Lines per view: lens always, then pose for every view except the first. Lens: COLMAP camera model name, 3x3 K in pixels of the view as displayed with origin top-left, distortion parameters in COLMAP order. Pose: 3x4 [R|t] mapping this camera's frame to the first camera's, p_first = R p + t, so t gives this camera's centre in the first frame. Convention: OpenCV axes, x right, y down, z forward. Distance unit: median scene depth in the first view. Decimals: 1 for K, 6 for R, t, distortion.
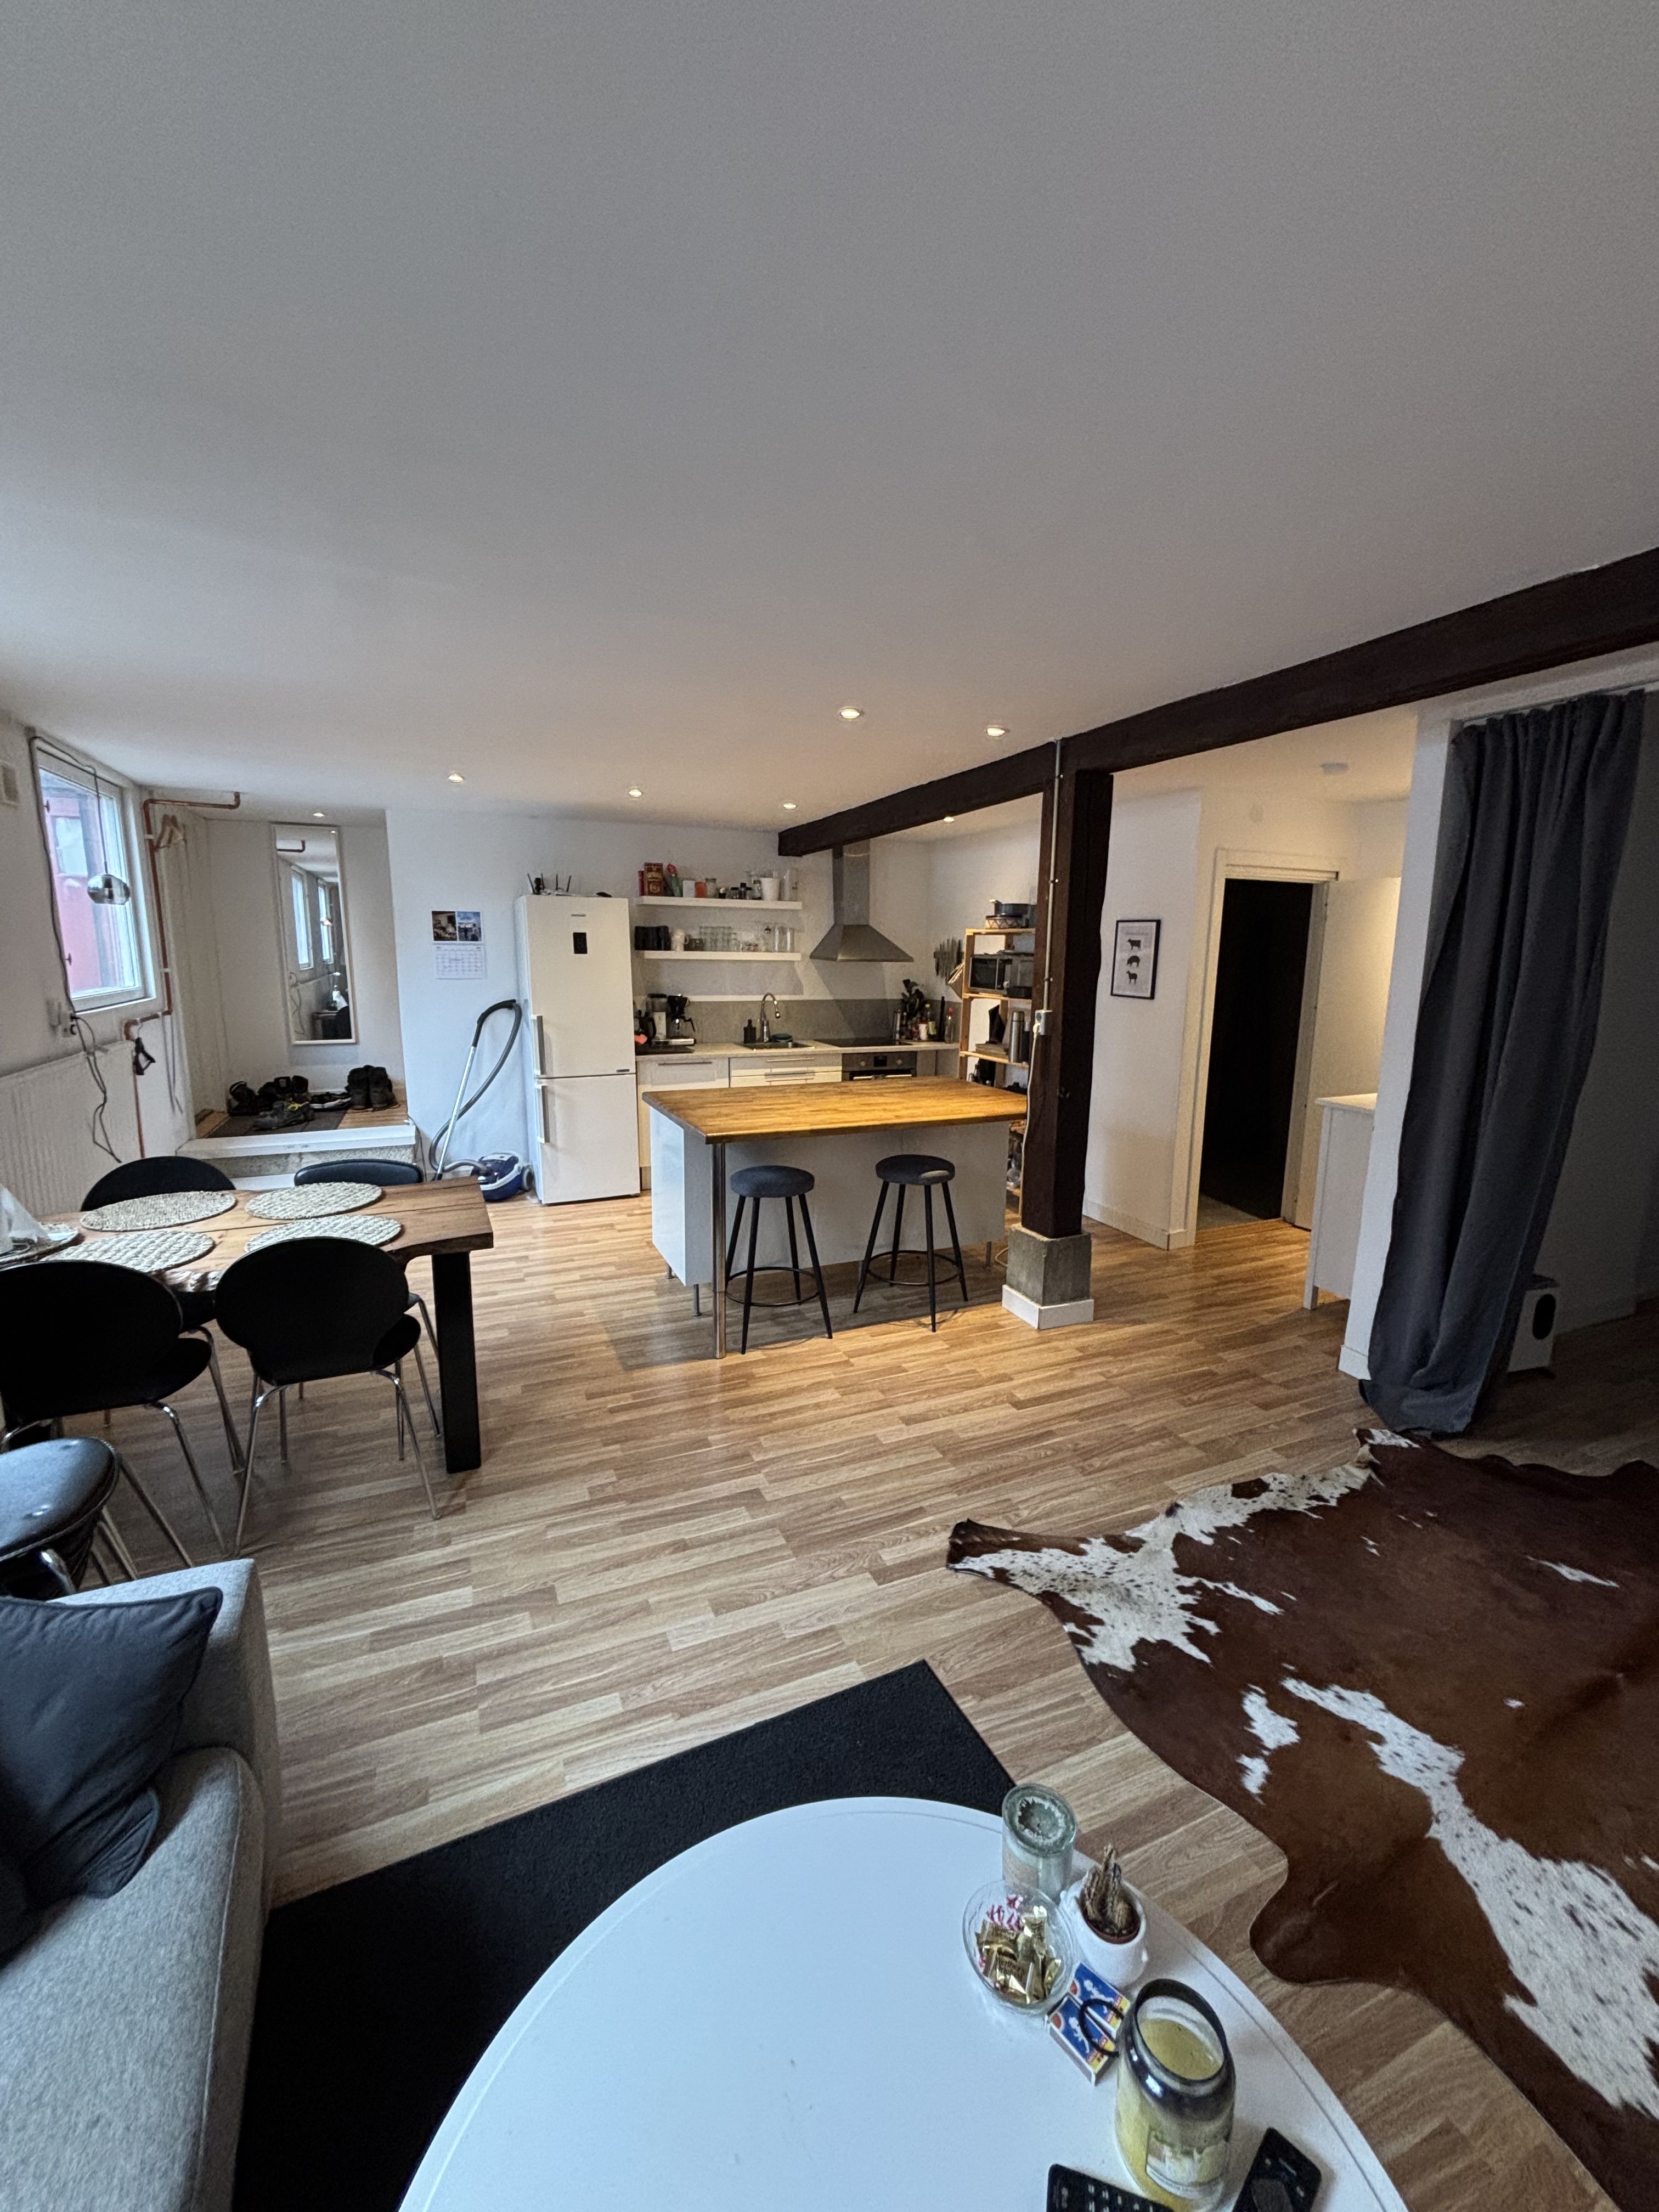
lens RADIAL K [[886.9, 0, 828.0], [0, 886.9, 1096.0], [0, 0, 1]] dist [-0.003354, -0.000215]
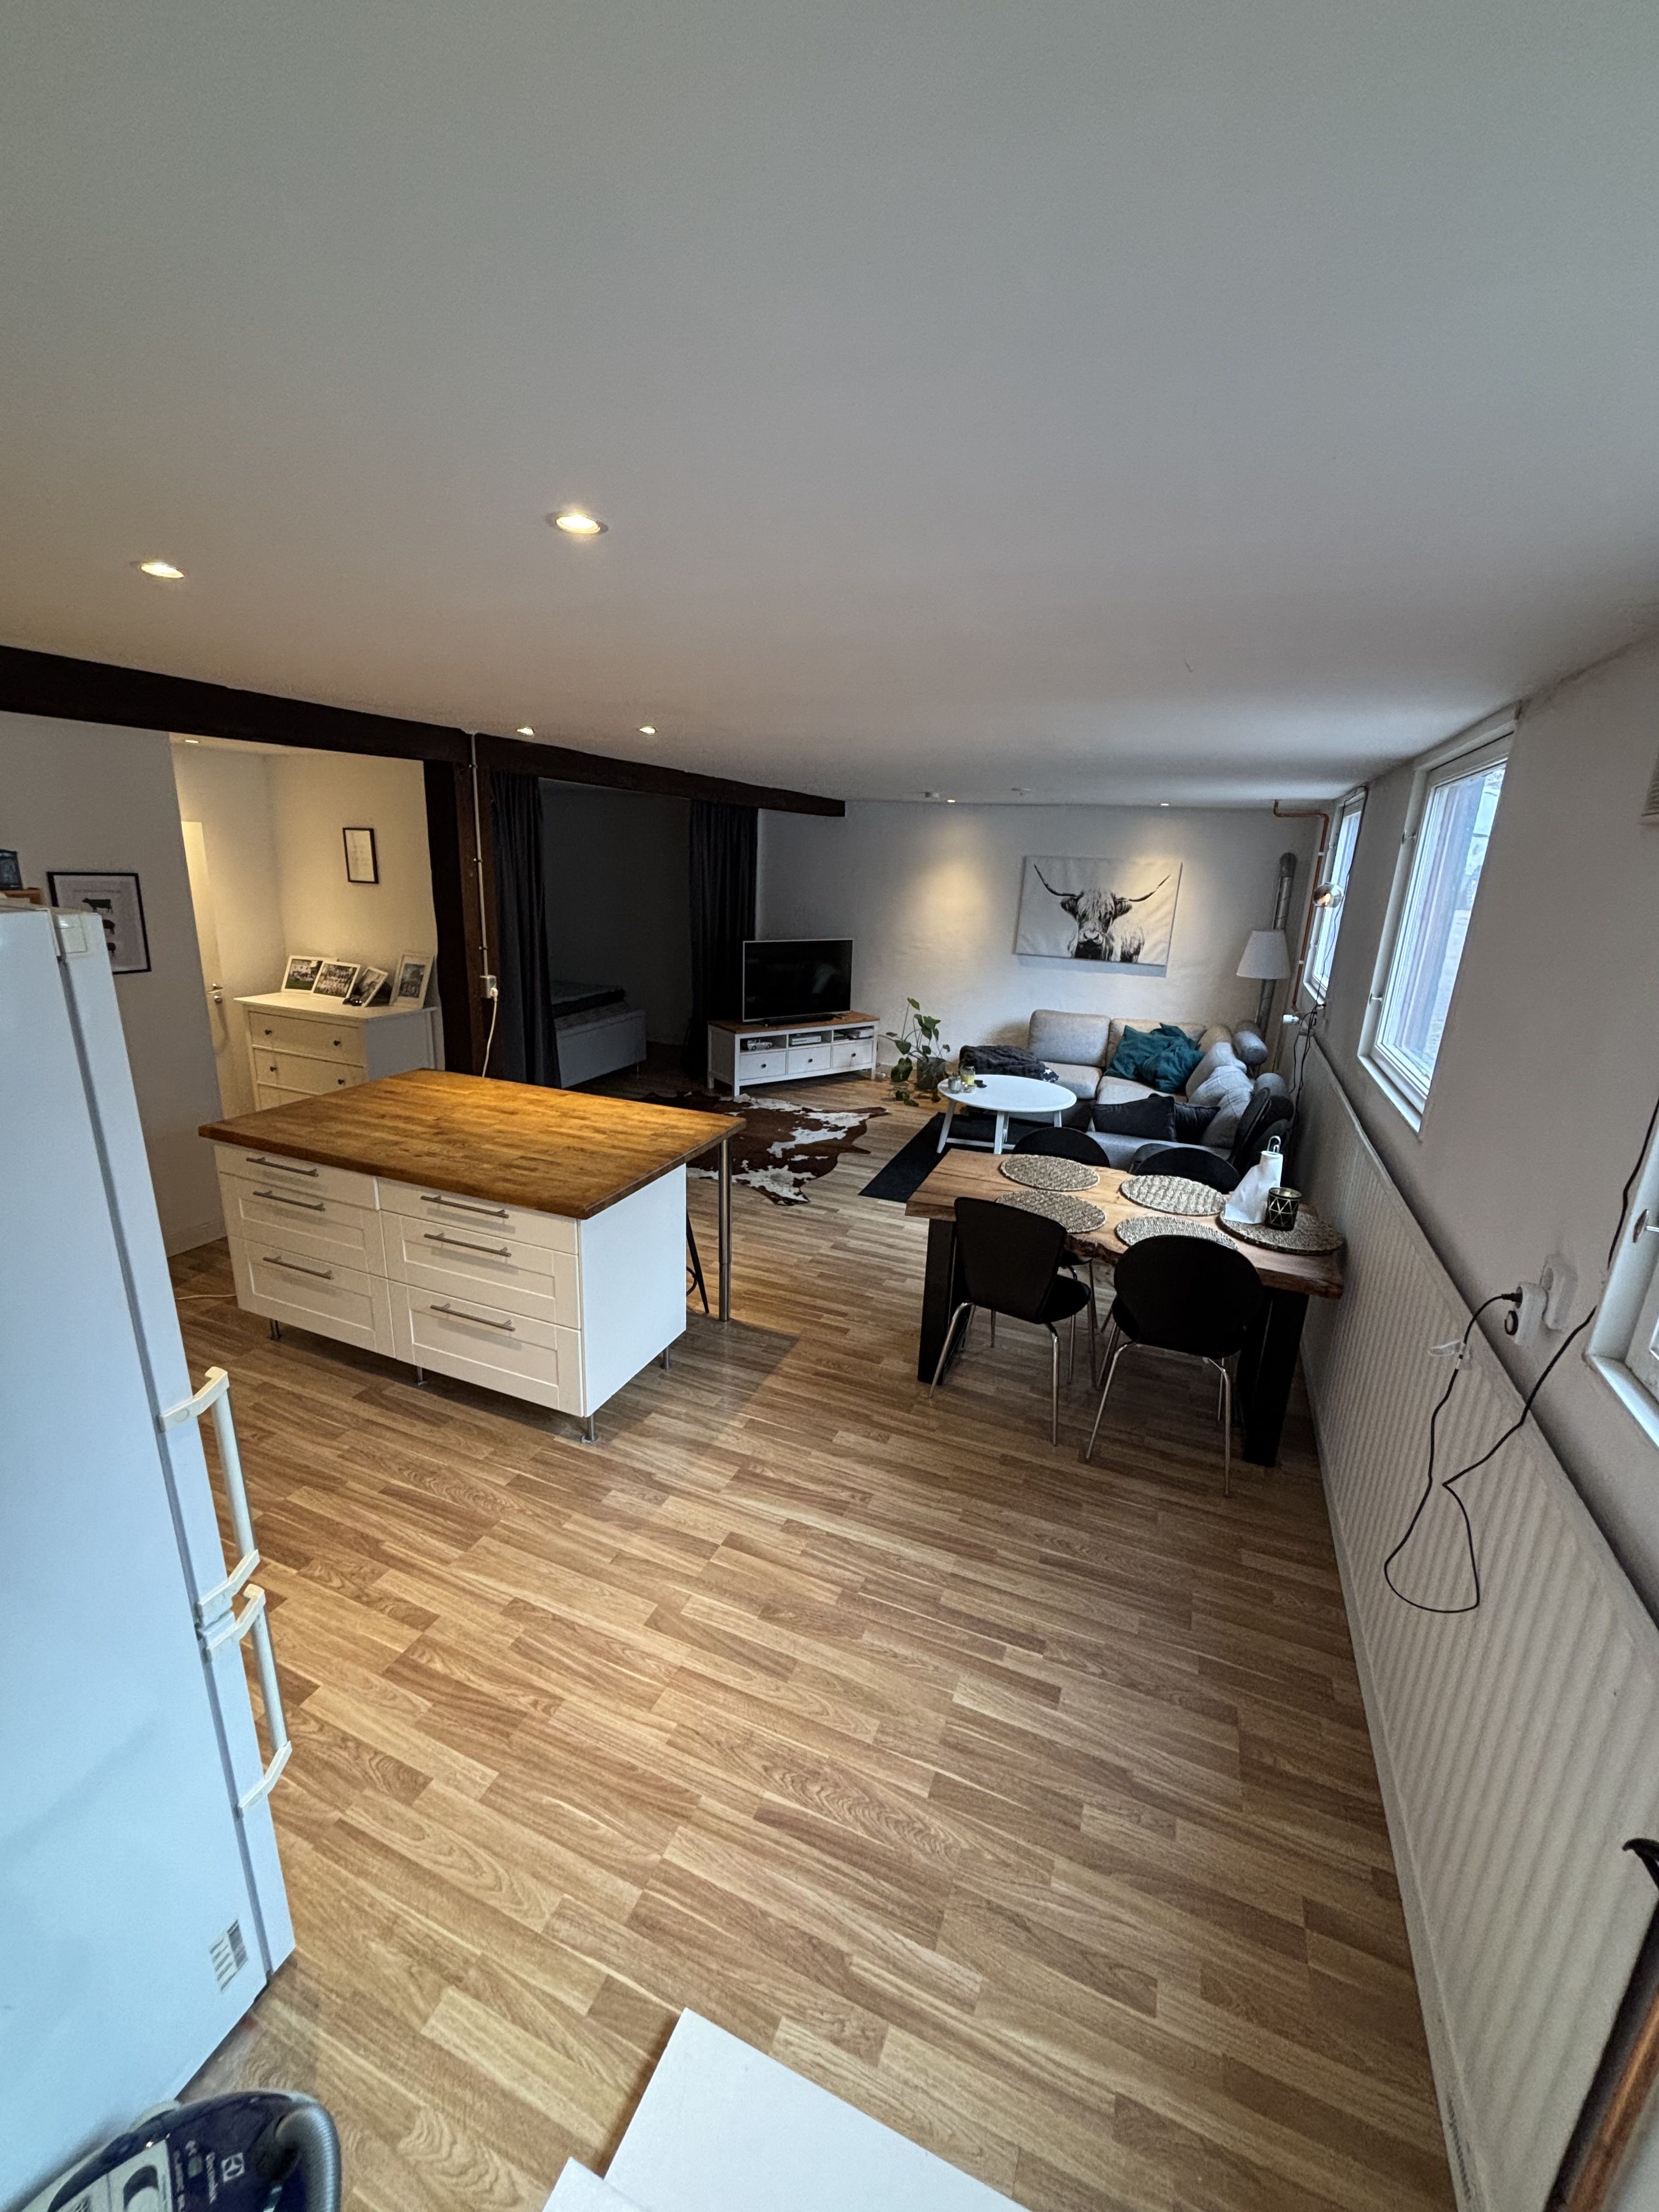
lens RADIAL K [[886.9, 0, 828.0], [0, 886.9, 1096.0], [0, 0, 1]] dist [-0.003354, -0.000215]
pose [[-0.697470, -0.225685, 0.680149, -1.359754], [0.065002, 0.925277, 0.373679, -0.555484], [-0.713660, 0.304841, -0.630683, 2.284972]]
